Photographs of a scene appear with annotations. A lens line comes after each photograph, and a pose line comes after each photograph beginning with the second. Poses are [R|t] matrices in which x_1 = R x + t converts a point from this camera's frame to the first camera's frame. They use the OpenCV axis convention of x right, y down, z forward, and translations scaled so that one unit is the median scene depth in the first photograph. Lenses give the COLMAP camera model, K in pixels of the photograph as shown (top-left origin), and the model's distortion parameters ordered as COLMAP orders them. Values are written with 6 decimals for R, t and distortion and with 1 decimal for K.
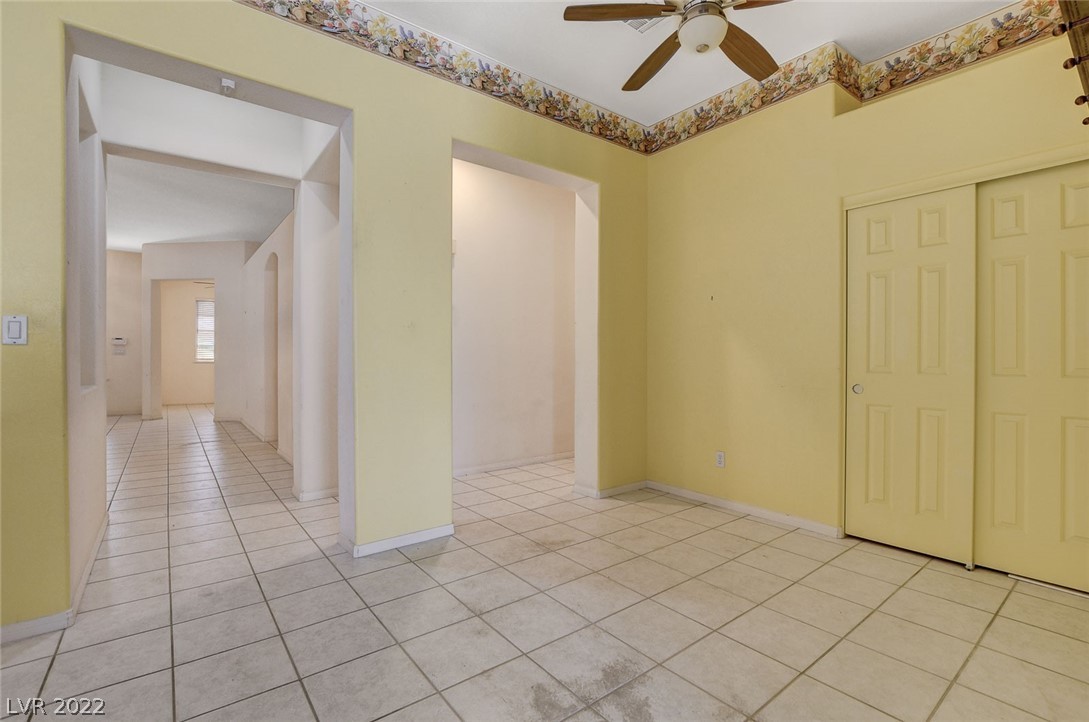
lens RADIAL K [[485.9, 0, 541.4], [0, 485.9, 359.6], [0, 0, 1]] dist [-0.029884, 0.003966]
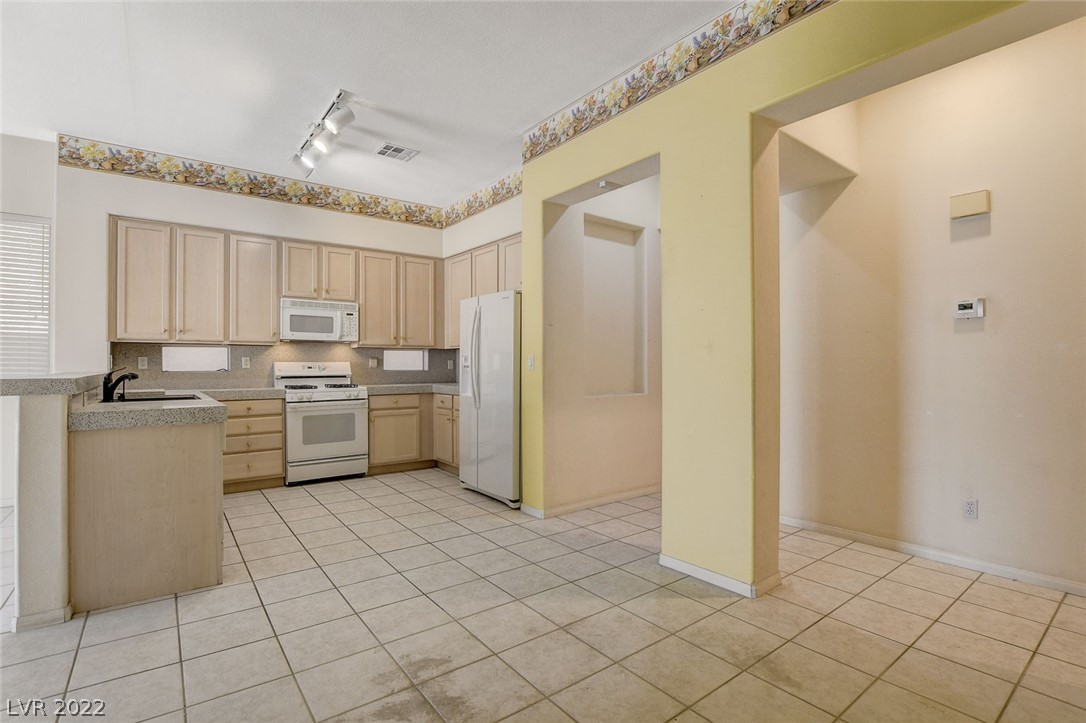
lens RADIAL K [[484.6, 0, 545.7], [0, 484.6, 367.4], [0, 0, 1]] dist [-0.029884, 0.003966]
pose [[0.003872, 0.001771, -0.999991, 0.672853], [-0.002093, 0.999996, 0.001763, -0.030227], [0.999990, 0.002086, 0.003876, 0.699285]]
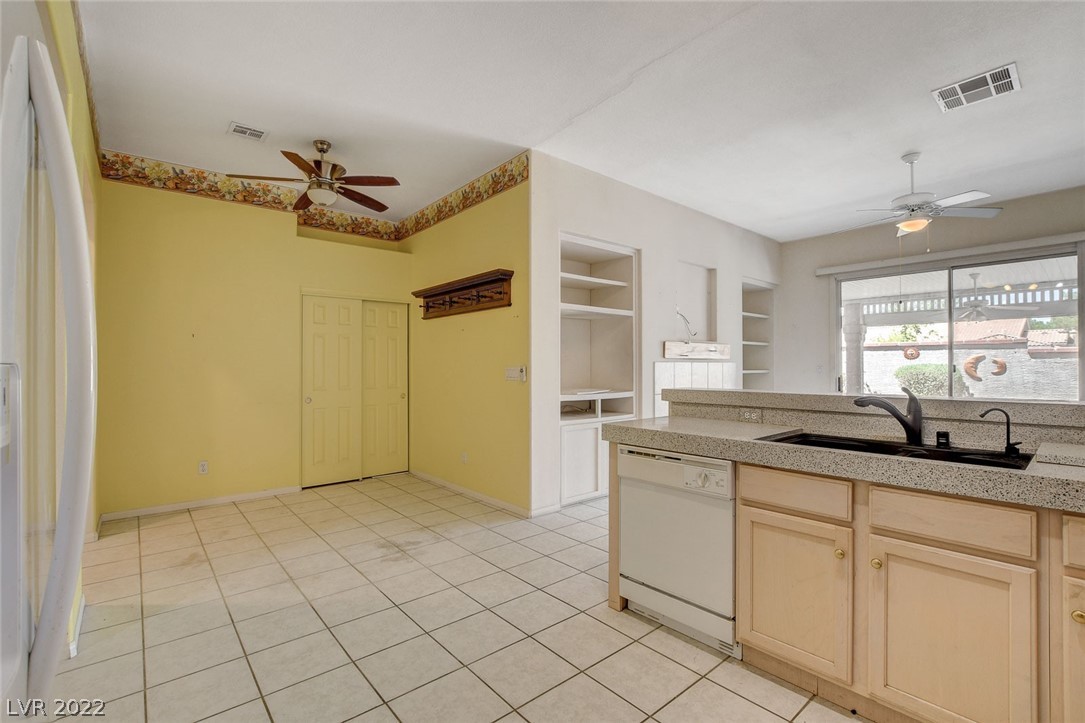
lens RADIAL K [[484.1, 0, 545.5], [0, 484.1, 360.1], [0, 0, 1]] dist [-0.029884, 0.003966]
pose [[-0.054832, 0.009051, 0.998455, -1.127981], [0.006796, 0.999939, -0.008691, -0.063580], [-0.998472, 0.006309, -0.054890, 0.248976]]
